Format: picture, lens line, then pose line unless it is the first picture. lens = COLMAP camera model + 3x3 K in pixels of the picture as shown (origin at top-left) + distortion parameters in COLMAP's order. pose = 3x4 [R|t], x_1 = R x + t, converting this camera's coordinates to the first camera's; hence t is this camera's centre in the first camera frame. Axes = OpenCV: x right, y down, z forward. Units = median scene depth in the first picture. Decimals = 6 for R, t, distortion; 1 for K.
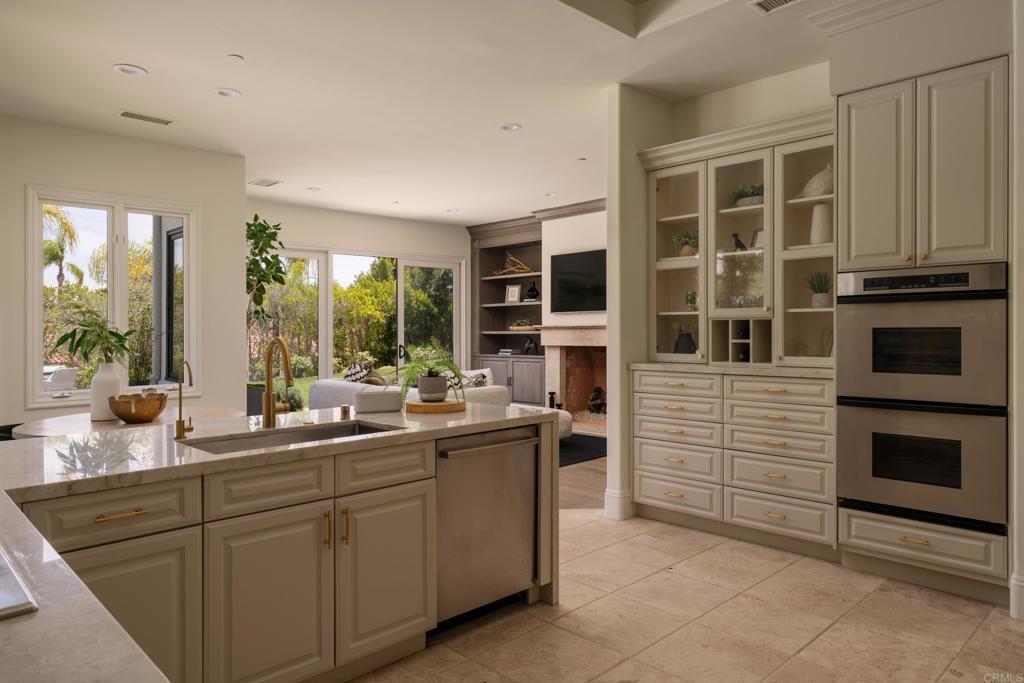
lens RADIAL K [[660.8, 0, 513.4], [0, 660.8, 338.2], [0, 0, 1]] dist [-0.000893, -0.002028]
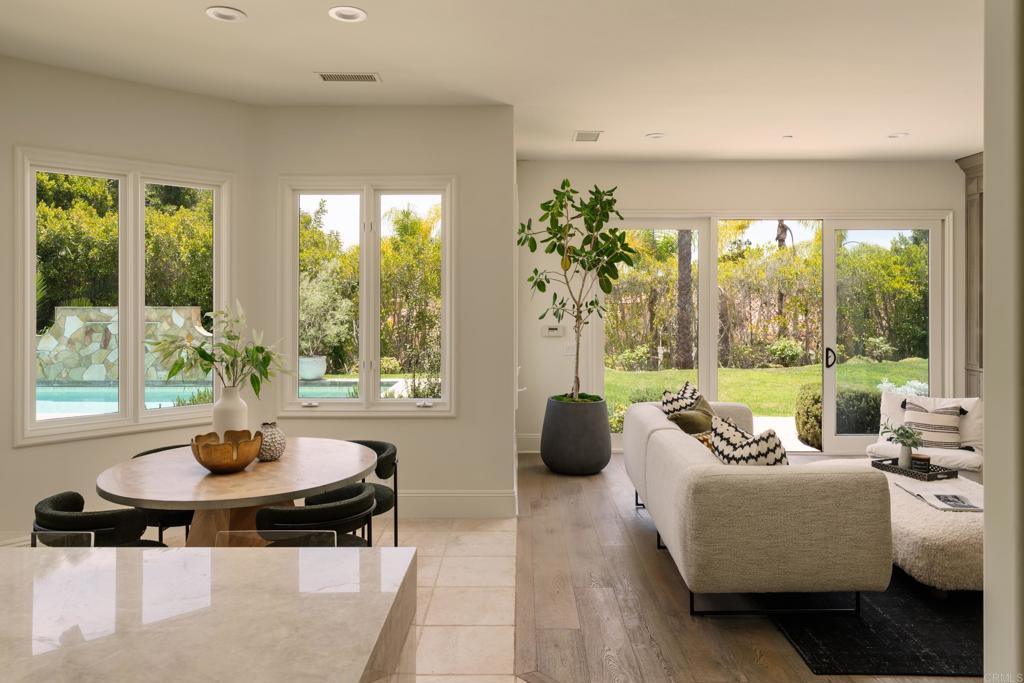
lens RADIAL K [[703.9, 0, 518.5], [0, 703.9, 299.6], [0, 0, 1]] dist [0.008583, 0.002753]
pose [[0.720077, 0.009975, -0.693822, 0.127493], [-0.017972, 0.999829, -0.004278, -0.038391], [0.693661, 0.015550, 0.720134, 0.336560]]
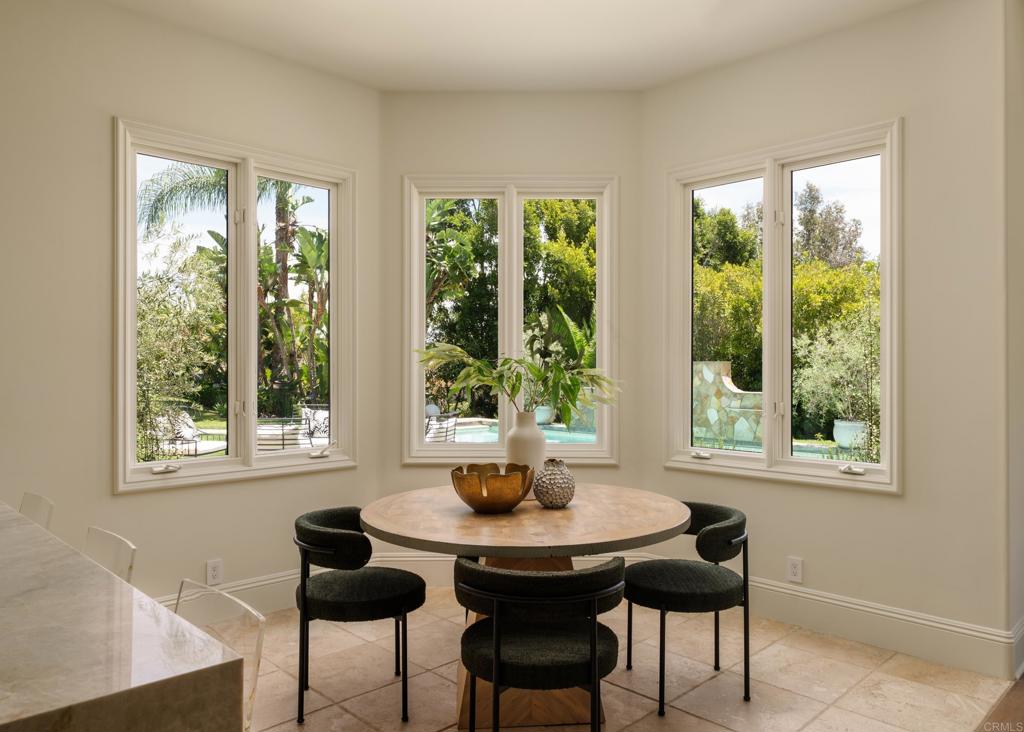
lens RADIAL K [[739.6, 0, 518.9], [0, 739.6, 363.4], [0, 0, 1]] dist [0.031202, -0.001377]
pose [[0.037212, 0.007961, -0.999276, 0.065878], [-0.015937, 0.999846, 0.007372, -0.007433], [0.999180, 0.015652, 0.037333, 0.531277]]
